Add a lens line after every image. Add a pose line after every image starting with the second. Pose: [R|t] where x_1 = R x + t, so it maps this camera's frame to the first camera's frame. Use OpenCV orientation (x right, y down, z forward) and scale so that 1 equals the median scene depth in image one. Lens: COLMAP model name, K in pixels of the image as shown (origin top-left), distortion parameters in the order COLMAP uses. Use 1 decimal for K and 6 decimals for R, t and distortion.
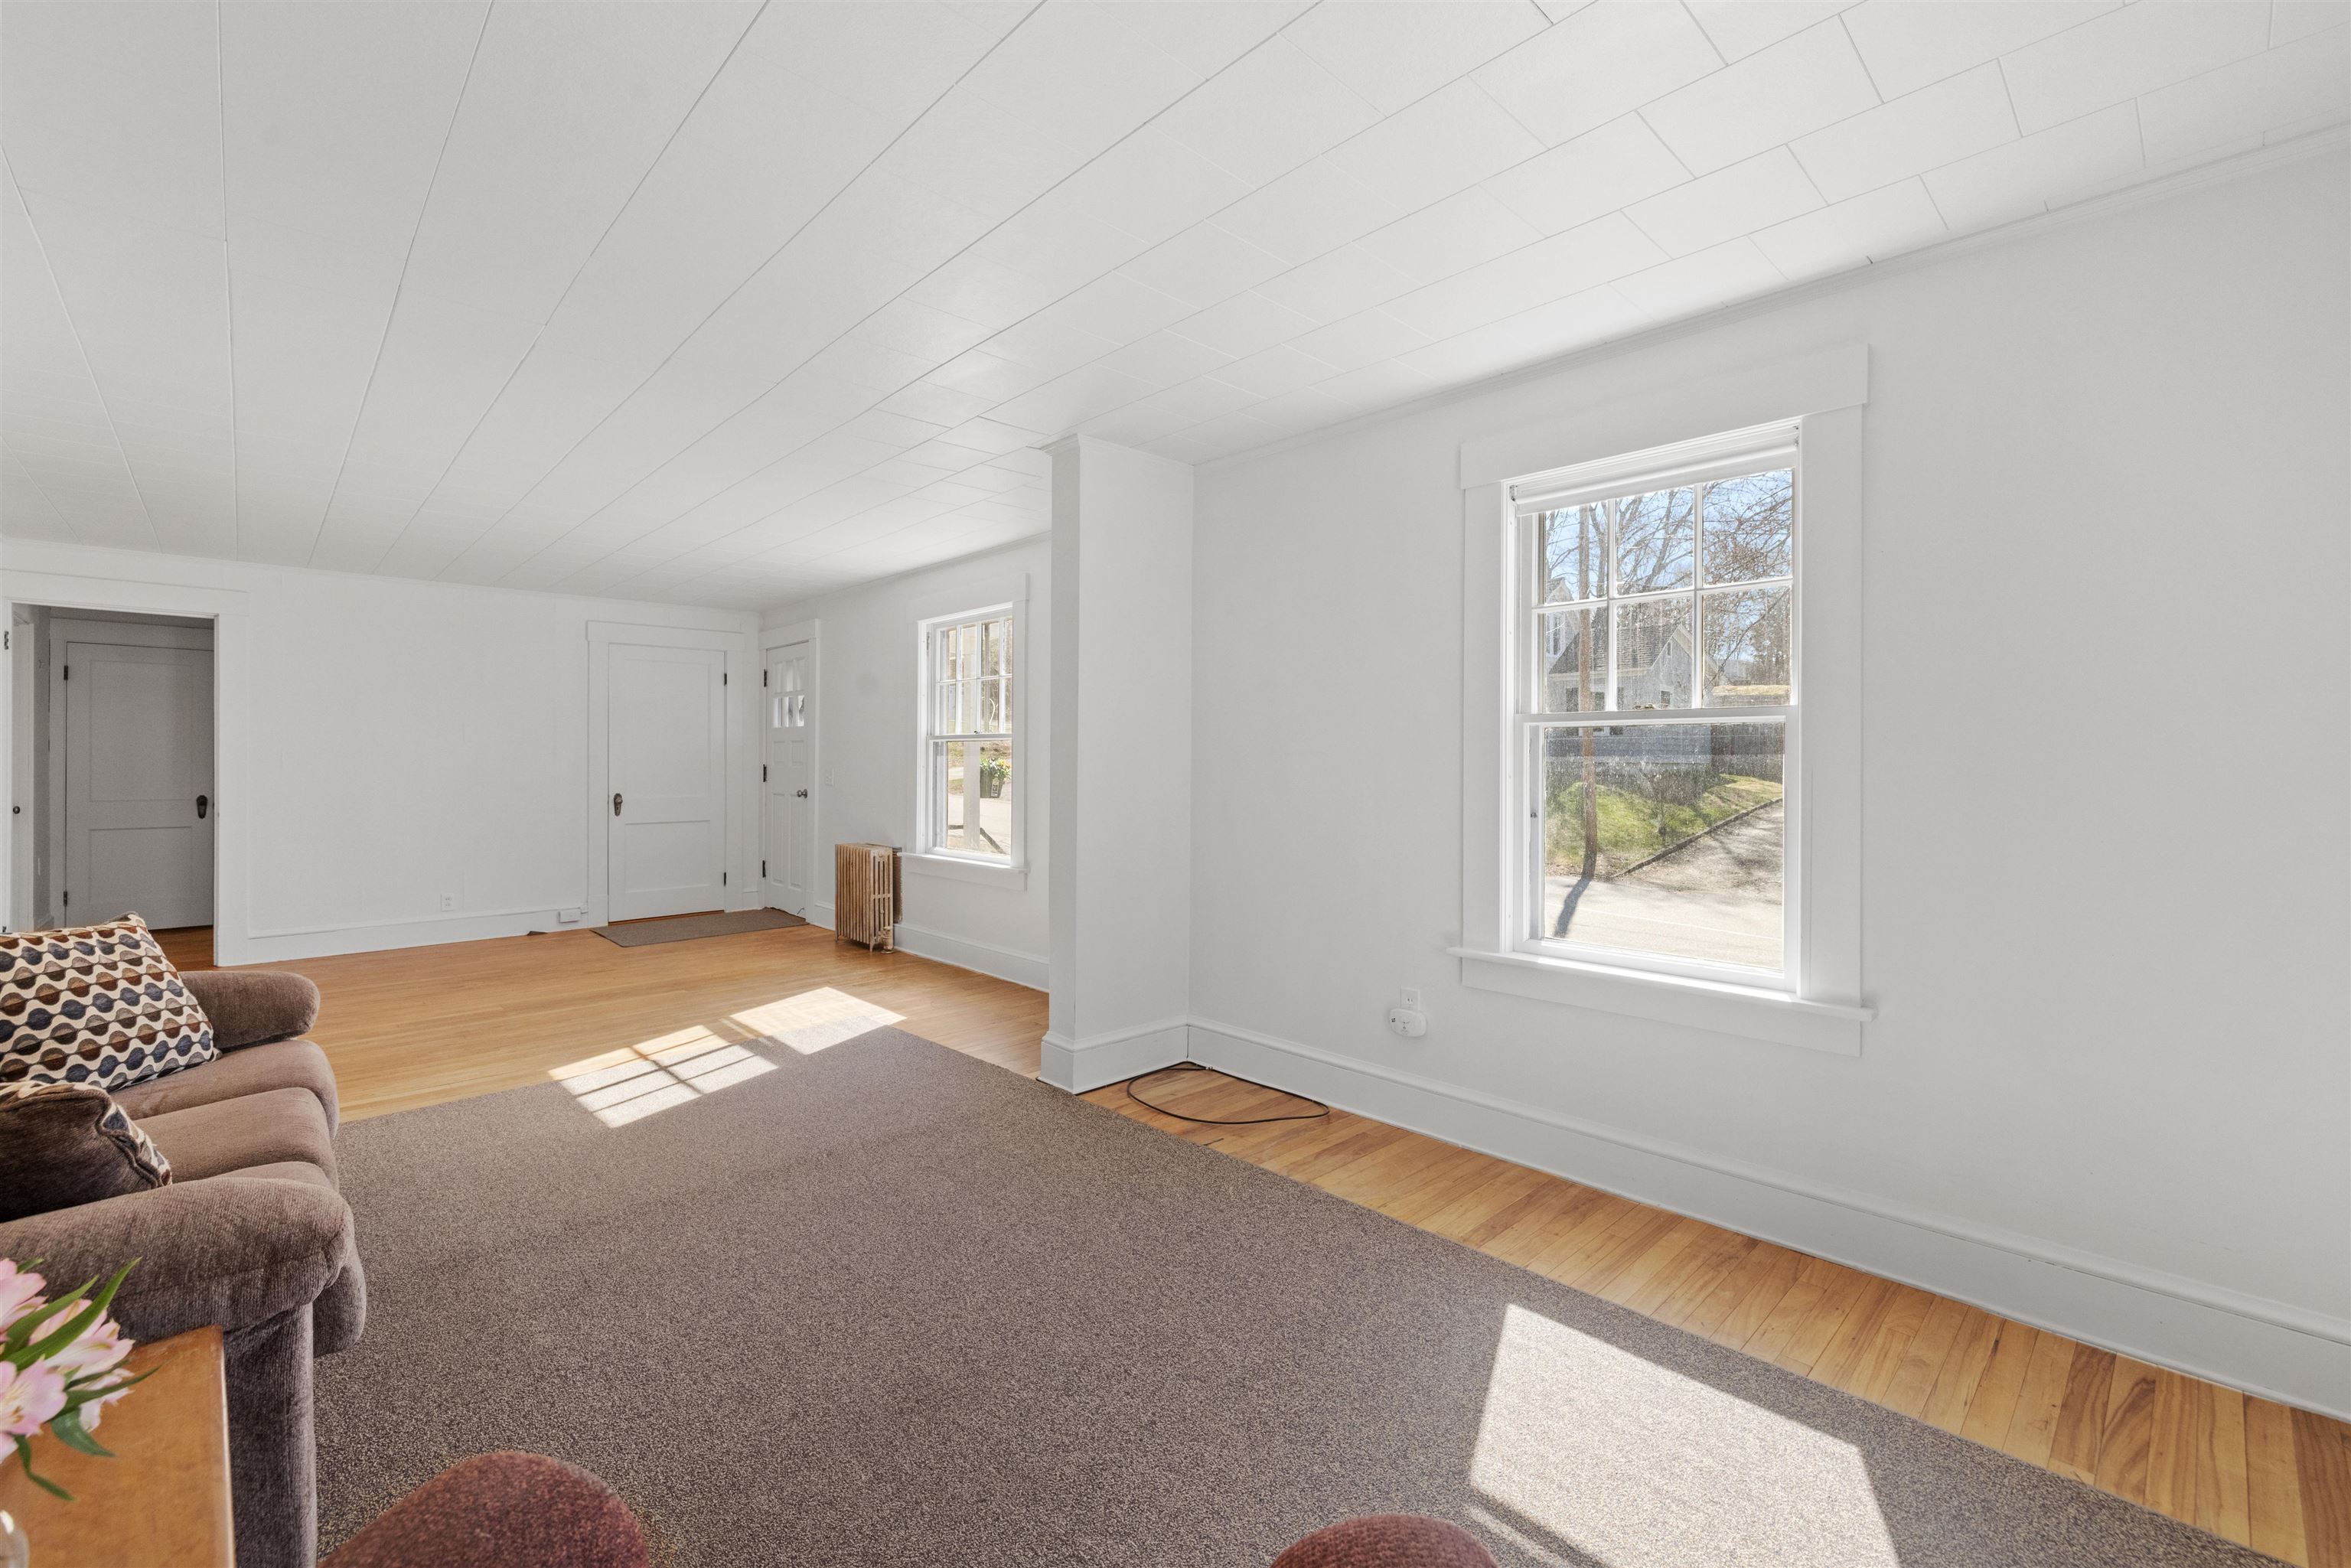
lens RADIAL K [[985.1, 0, 1176.6], [0, 985.1, 776.4], [0, 0, 1]] dist [-0.004423, -0.000086]
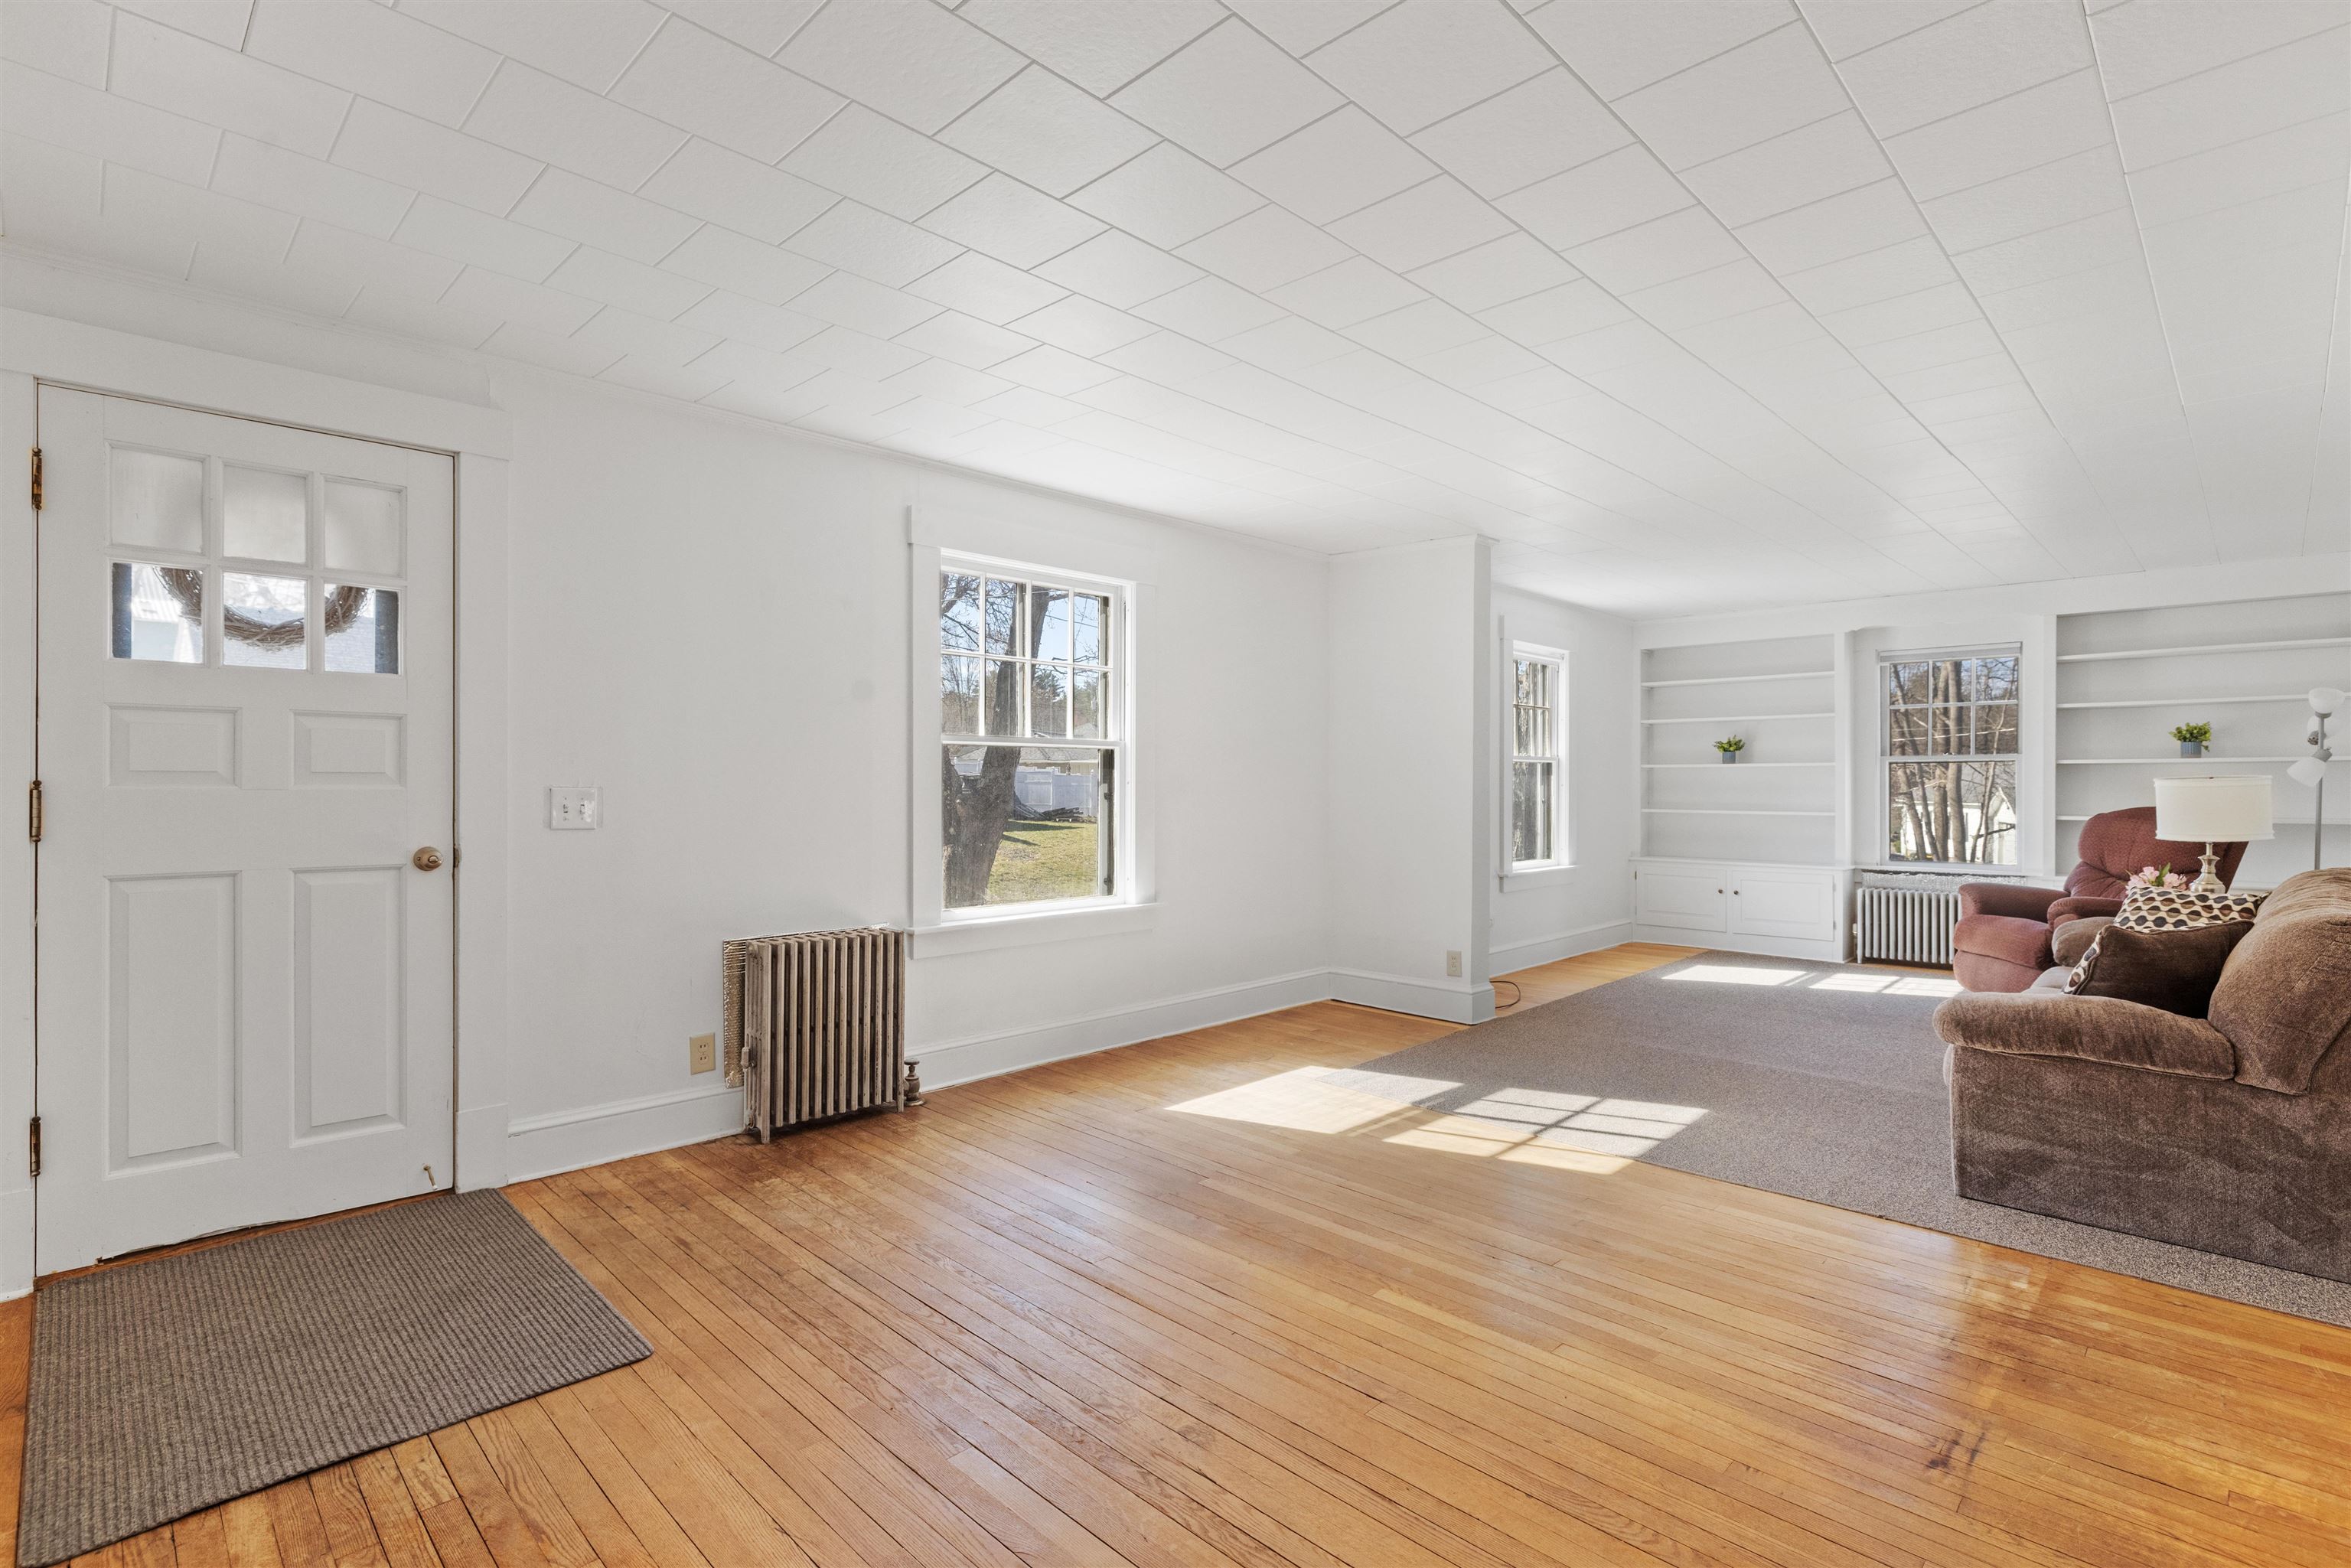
lens RADIAL K [[1107.8, 0, 1159.1], [0, 1107.8, 771.9], [0, 0, 1]] dist [-0.014897, -0.000524]
pose [[-0.016840, 0.003281, 0.999853, -1.582237], [-0.004386, 0.999985, -0.003356, -0.016915], [-0.999849, -0.004442, -0.016825, 1.436941]]
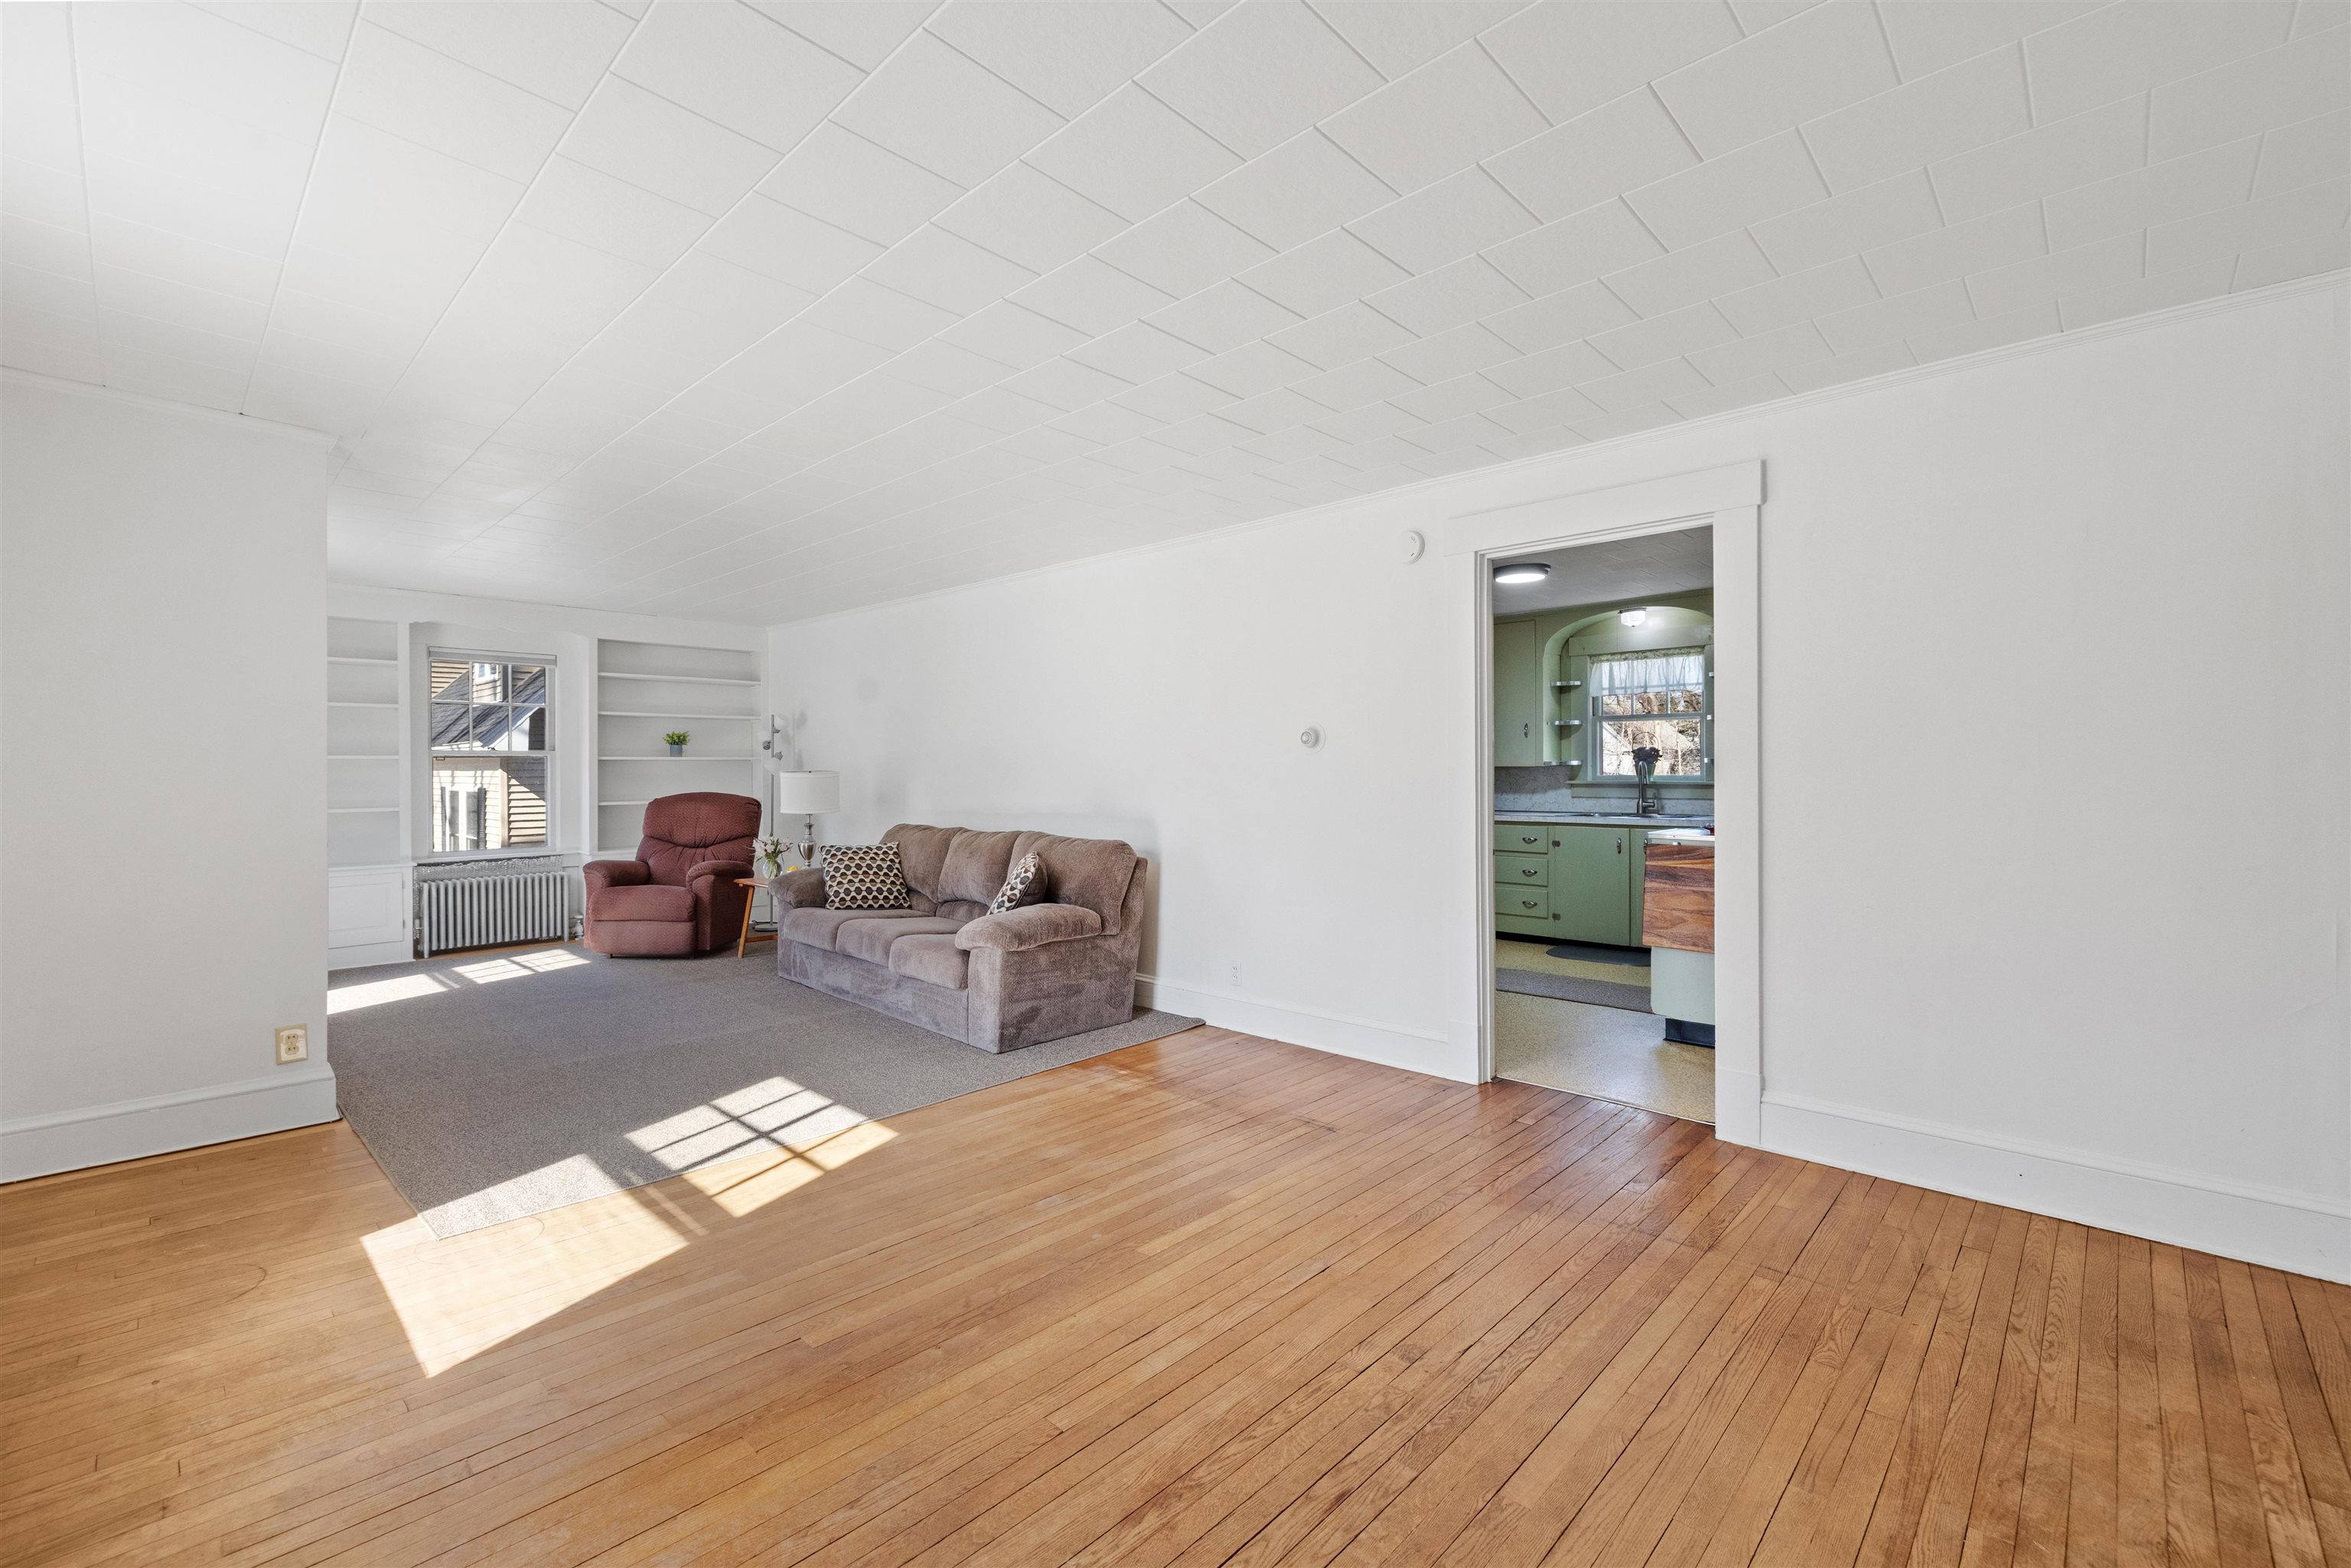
lens RADIAL K [[985.1, 0, 1167.1], [0, 985.1, 783.3], [0, 0, 1]] dist [-0.004423, -0.000086]
pose [[-0.999378, 0.000680, -0.035265, -0.883524], [0.000231, 0.999919, 0.012756, -0.020772], [0.035271, 0.012740, -0.999297, 1.952123]]
